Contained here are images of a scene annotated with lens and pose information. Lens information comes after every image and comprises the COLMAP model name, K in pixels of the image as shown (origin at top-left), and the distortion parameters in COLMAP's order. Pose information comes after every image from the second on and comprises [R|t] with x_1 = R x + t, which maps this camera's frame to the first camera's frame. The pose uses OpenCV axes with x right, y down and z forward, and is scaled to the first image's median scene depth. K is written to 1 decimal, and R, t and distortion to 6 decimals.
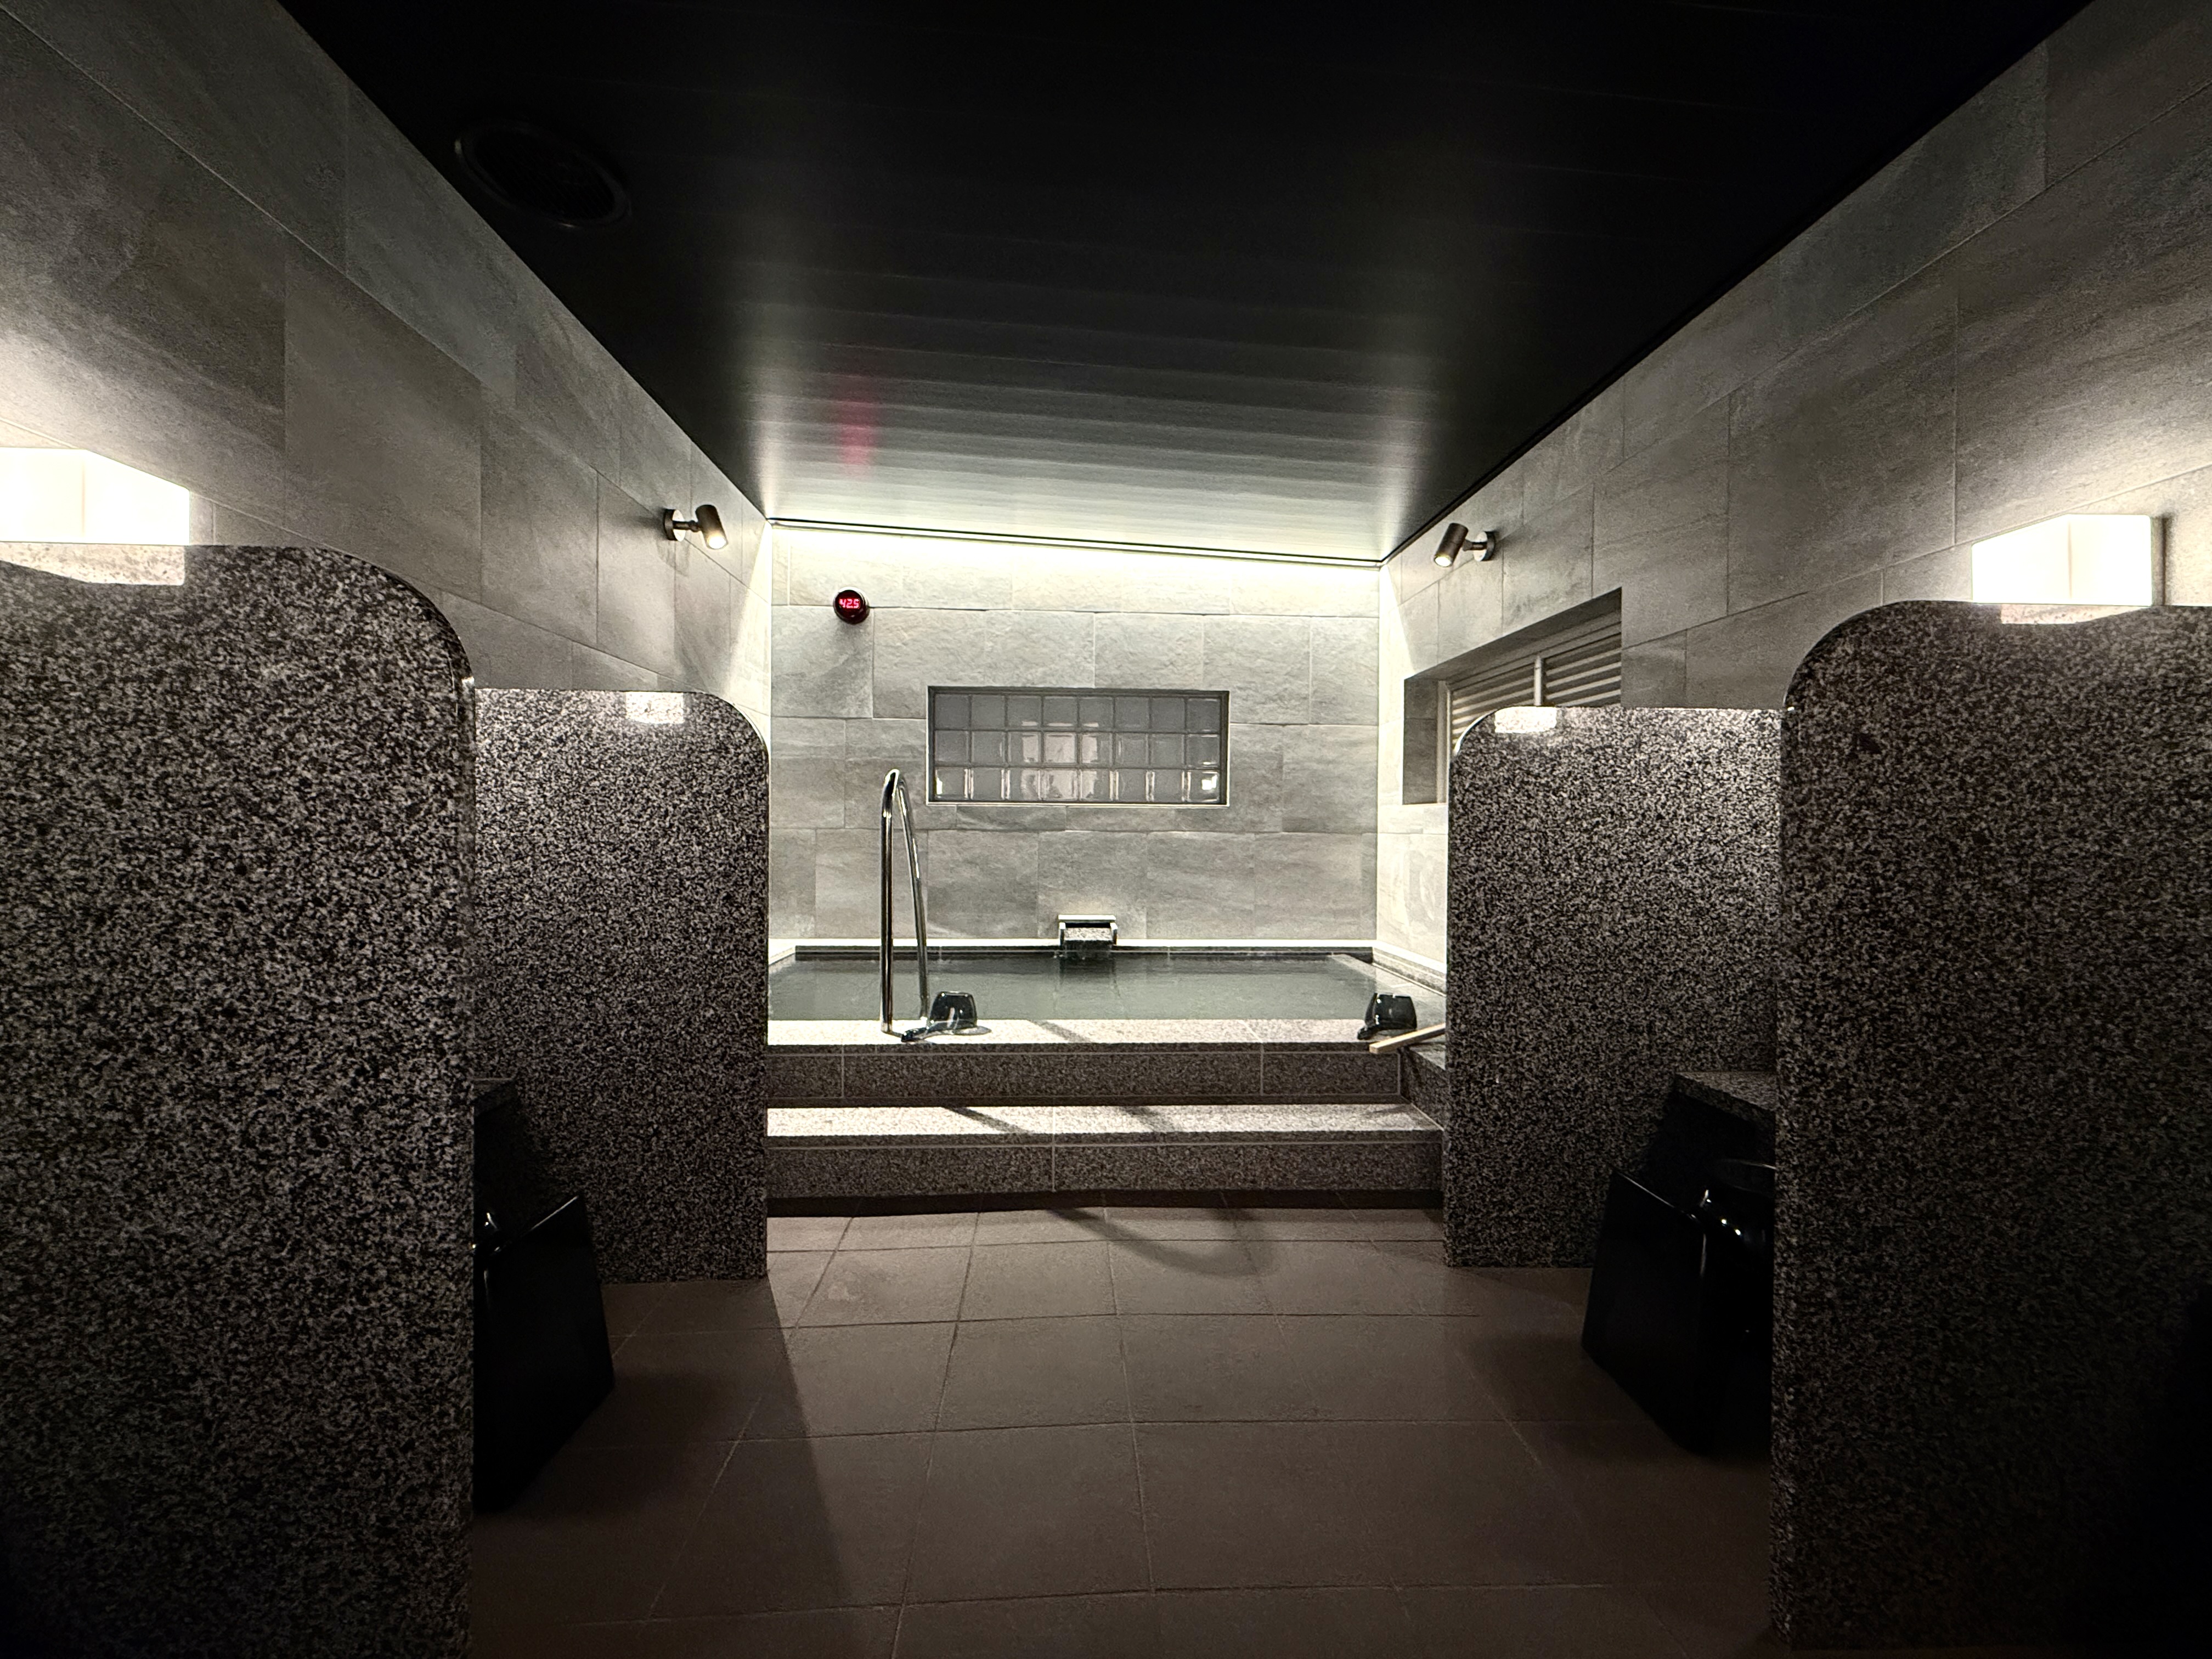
lens RADIAL K [[875.4, 0, 1095.5], [0, 875.4, 841.0], [0, 0, 1]] dist [0.002218, -0.000860]
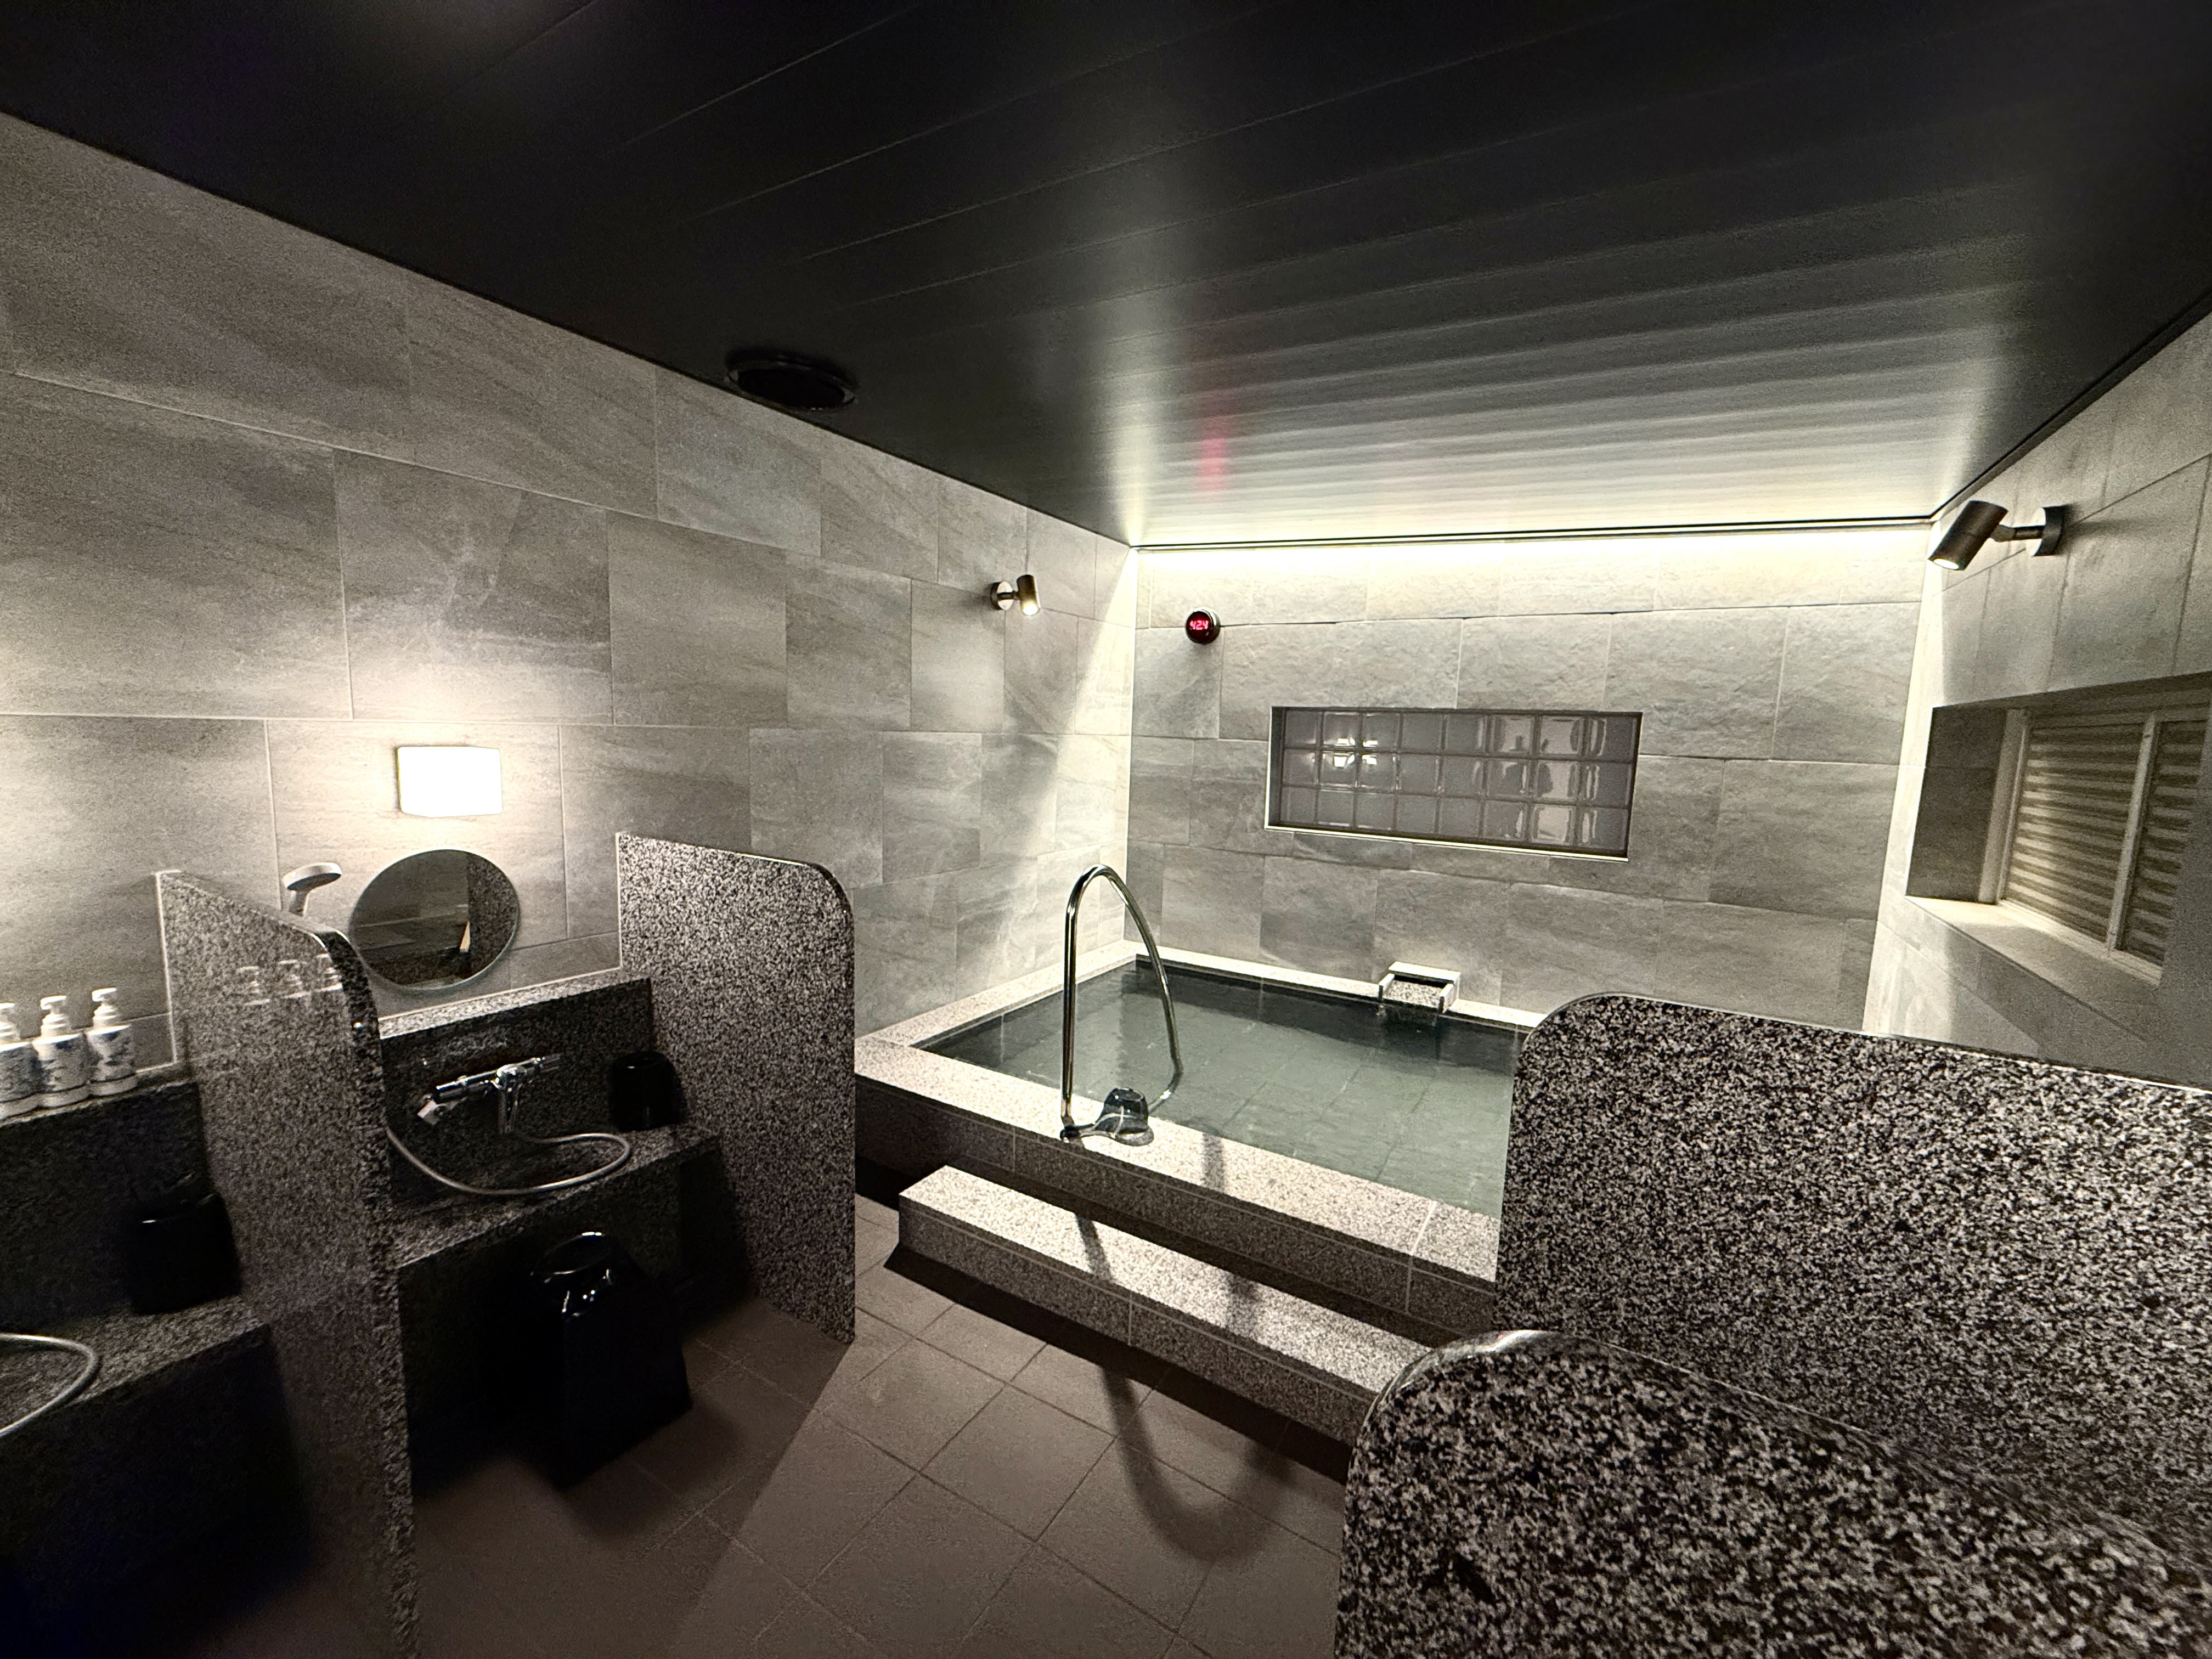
lens RADIAL K [[875.4, 0, 1106.7], [0, 875.4, 838.1], [0, 0, 1]] dist [0.002218, -0.000860]
pose [[0.825641, 0.089583, -0.557038, 0.279227], [-0.033145, 0.993310, 0.110617, -0.181227], [0.563221, -0.072867, 0.823087, 0.133196]]
